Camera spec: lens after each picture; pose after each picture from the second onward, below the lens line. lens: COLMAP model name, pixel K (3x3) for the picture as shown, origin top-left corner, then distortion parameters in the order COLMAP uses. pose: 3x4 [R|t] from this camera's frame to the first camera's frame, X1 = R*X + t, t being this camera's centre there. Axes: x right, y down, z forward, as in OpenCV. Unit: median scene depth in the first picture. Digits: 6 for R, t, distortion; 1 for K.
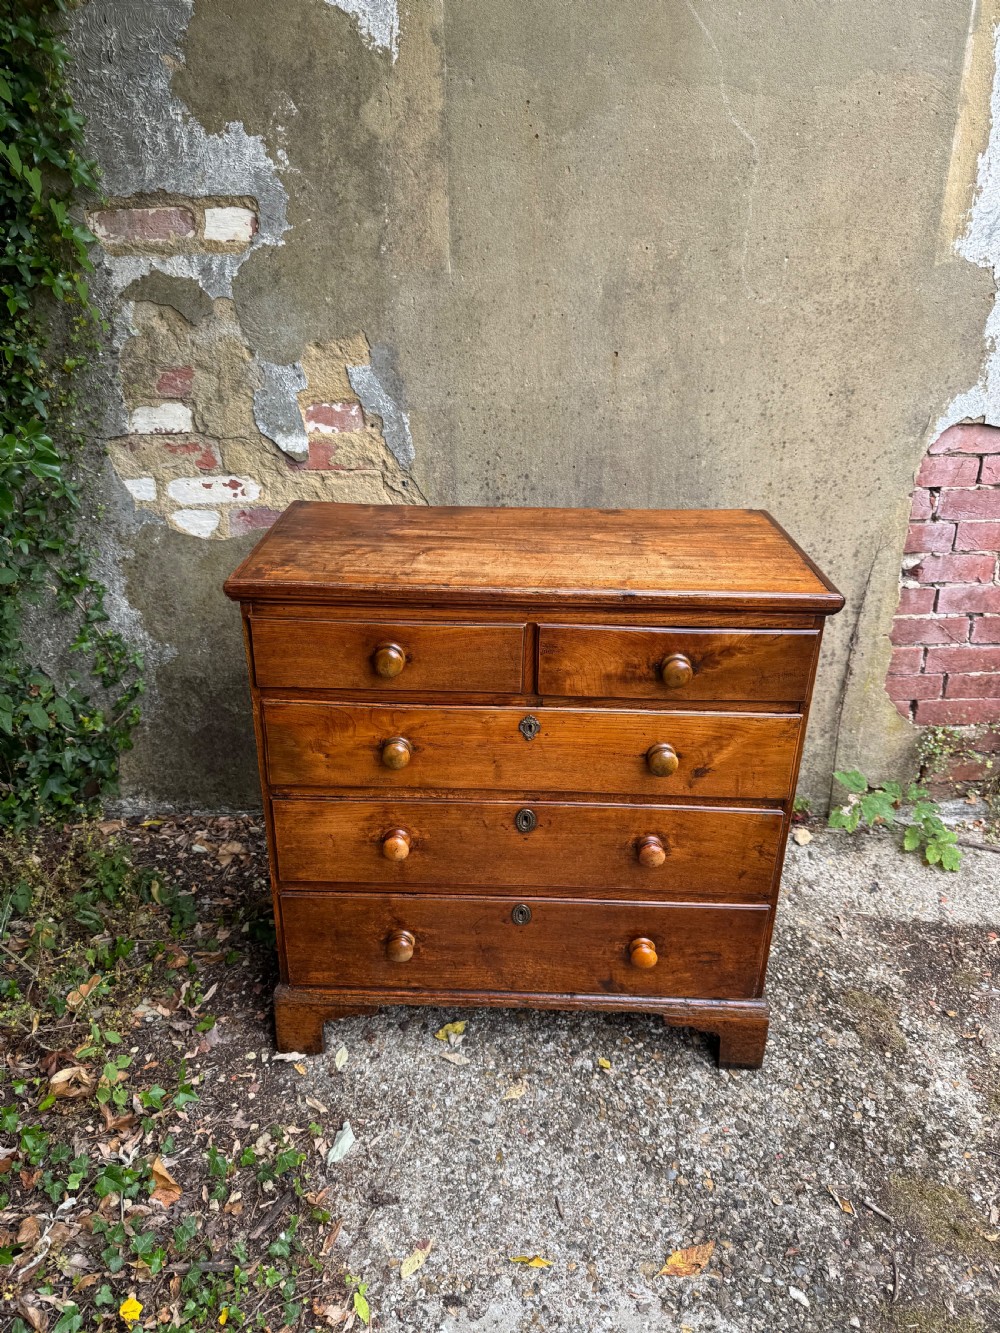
lens RADIAL K [[944.7, 0, 501.8], [0, 944.7, 667.1], [0, 0, 1]] dist [-0.001678, -0.008007]
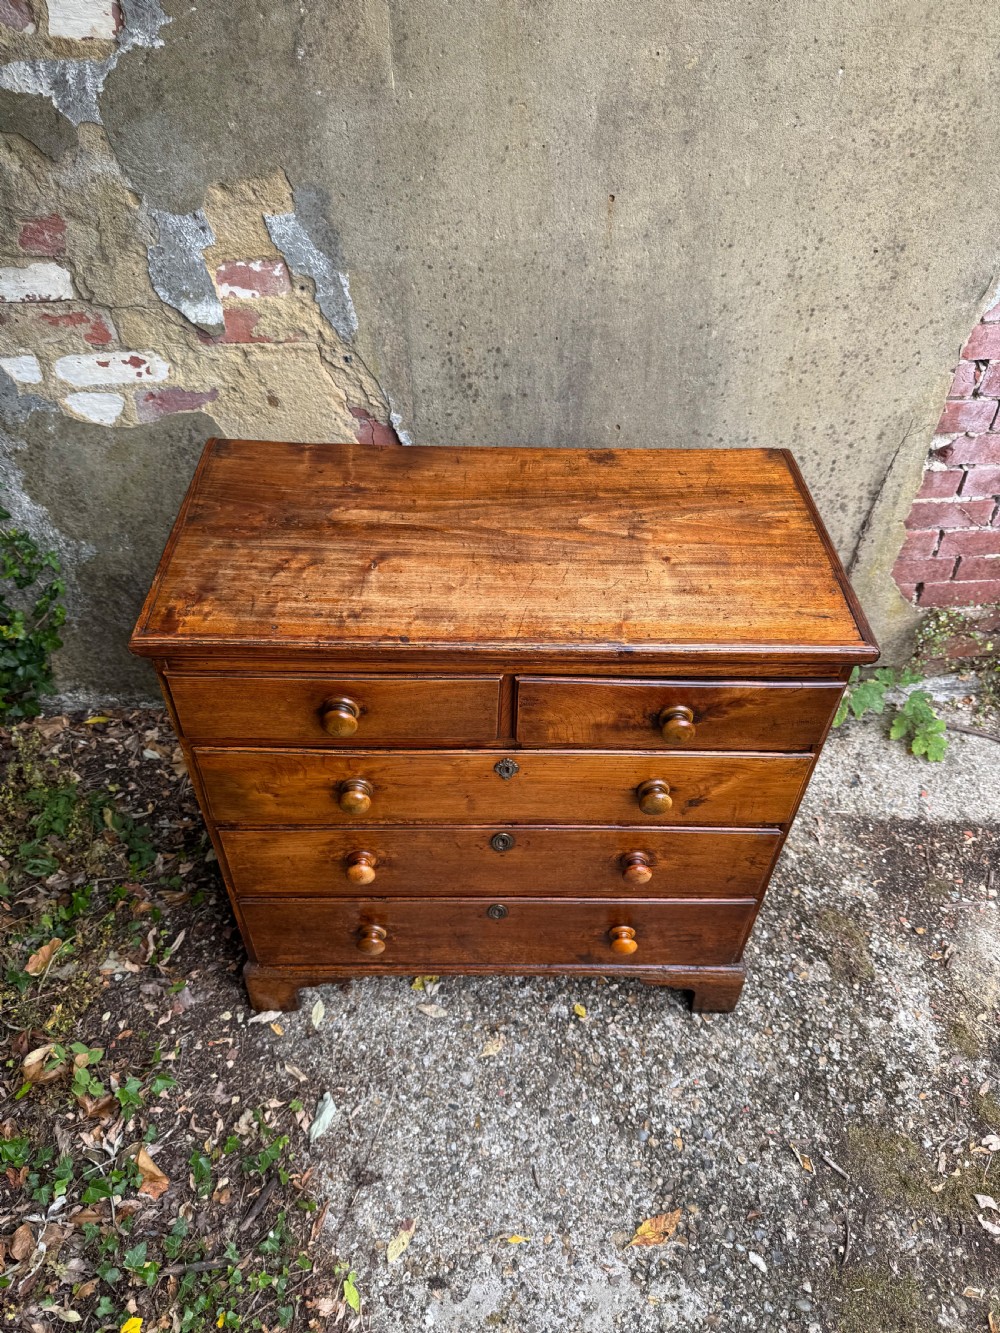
lens RADIAL K [[950.9, 0, 509.6], [0, 950.9, 664.5], [0, 0, 1]] dist [-0.006134, -0.004660]
pose [[0.999099, -0.016549, 0.039091, -0.000152], [0.002867, 0.945084, 0.326814, -0.264835], [-0.042353, -0.326407, 0.944280, 0.163758]]
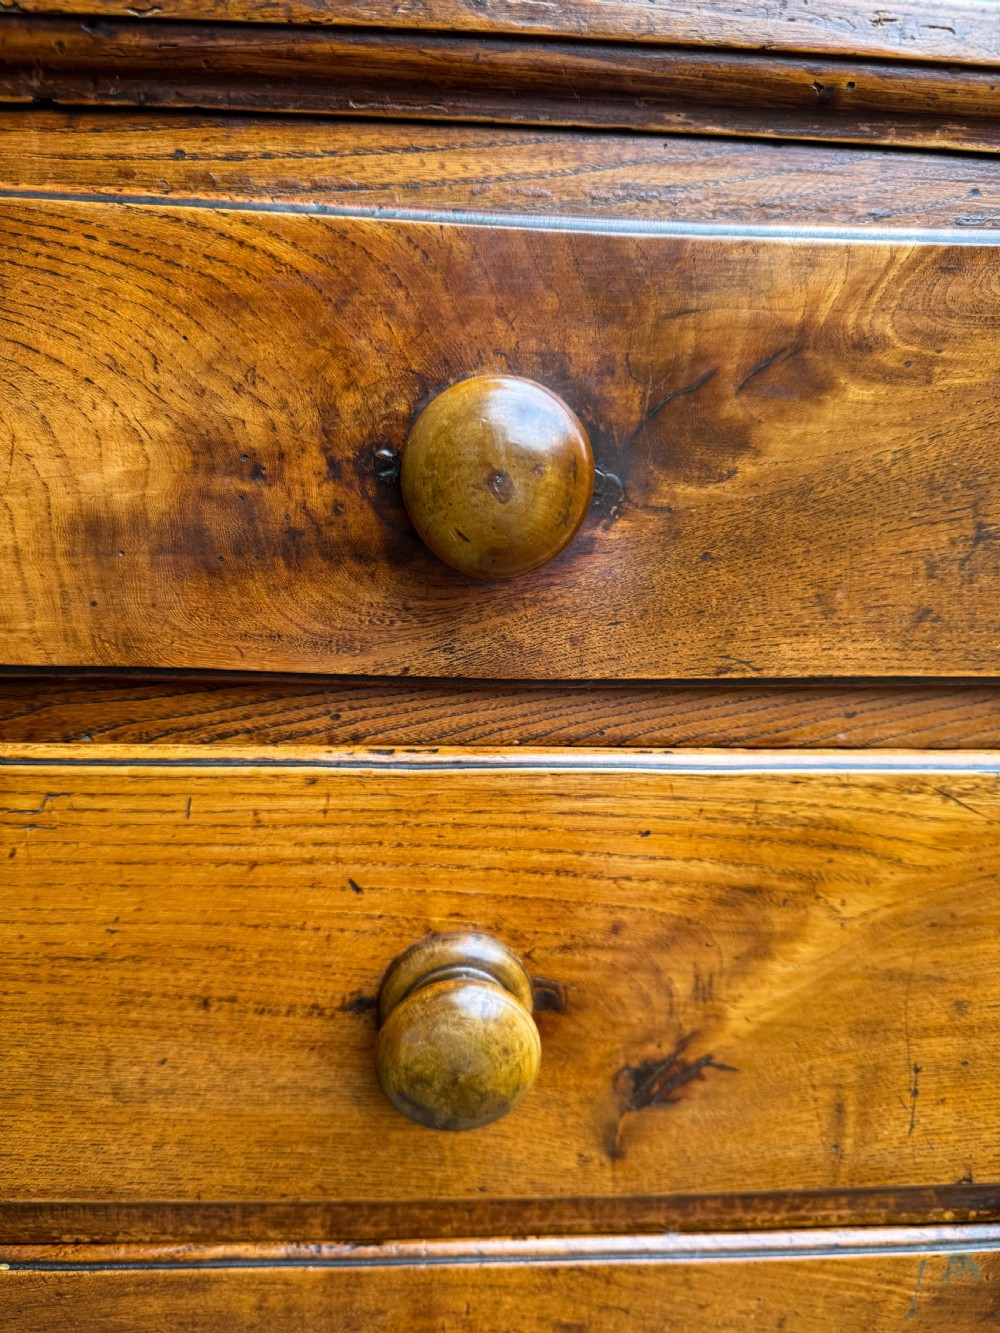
lens RADIAL K [[861.7, 0, 529.6], [0, 861.7, 666.6], [0, 0, 1]] dist [-0.039645, -0.000963]
pose [[0.995083, -0.003535, 0.098984, 0.141445], [0.025476, 0.974874, -0.221295, 0.056313], [-0.095714, 0.222729, 0.970170, 0.690764]]
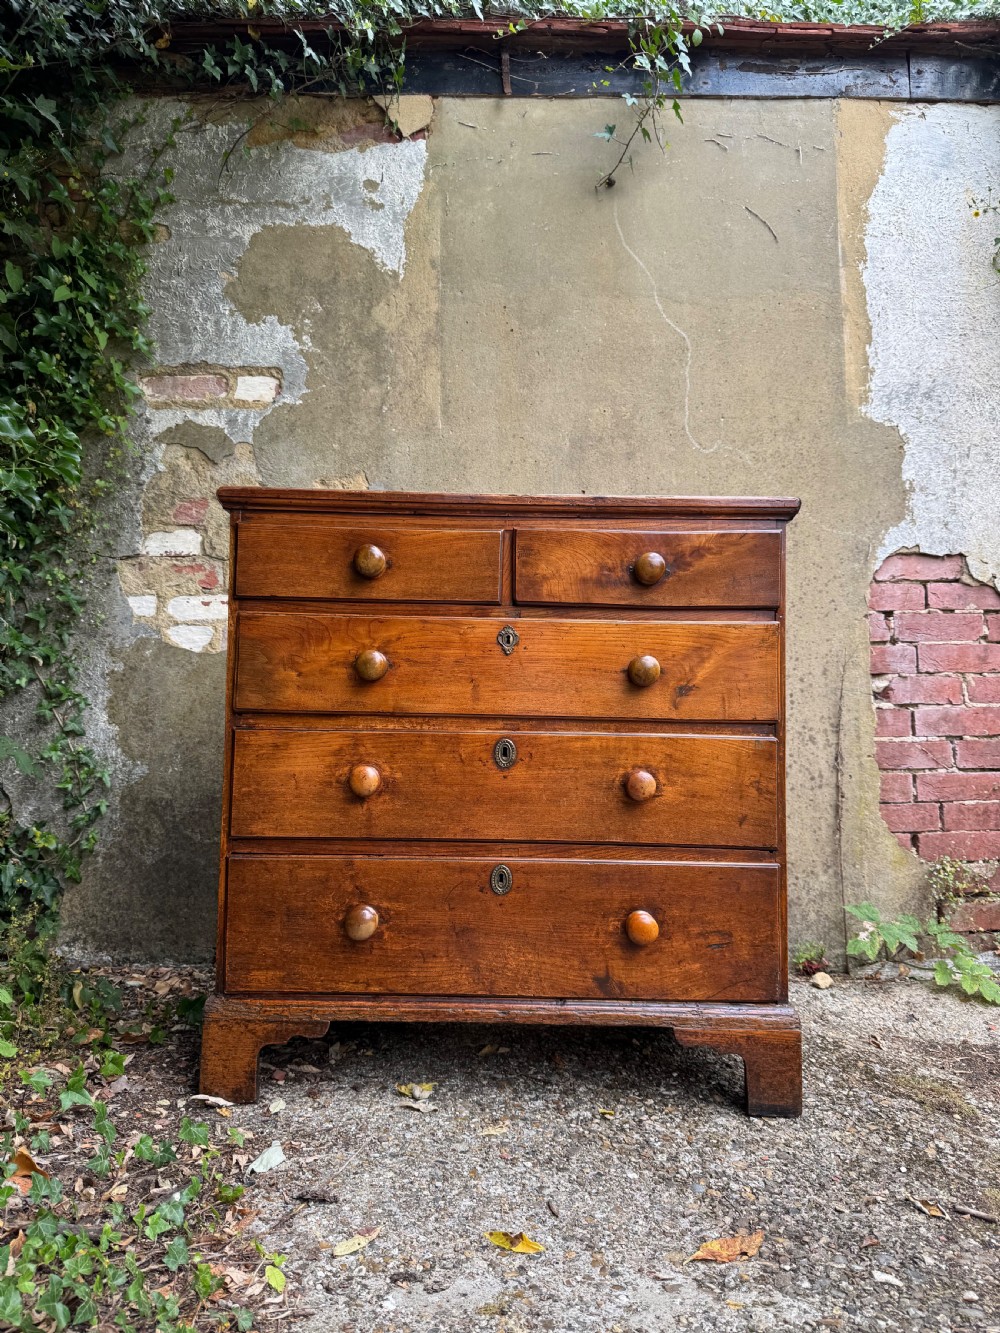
lens RADIAL K [[943.5, 0, 505.4], [0, 943.5, 675.8], [0, 0, 1]] dist [0.006123, -0.015465]
pose [[0.999846, 0.002648, 0.017354, 0.008344], [0.005835, 0.882231, -0.470781, 0.471673], [-0.016557, 0.470810, 0.882079, 0.121424]]
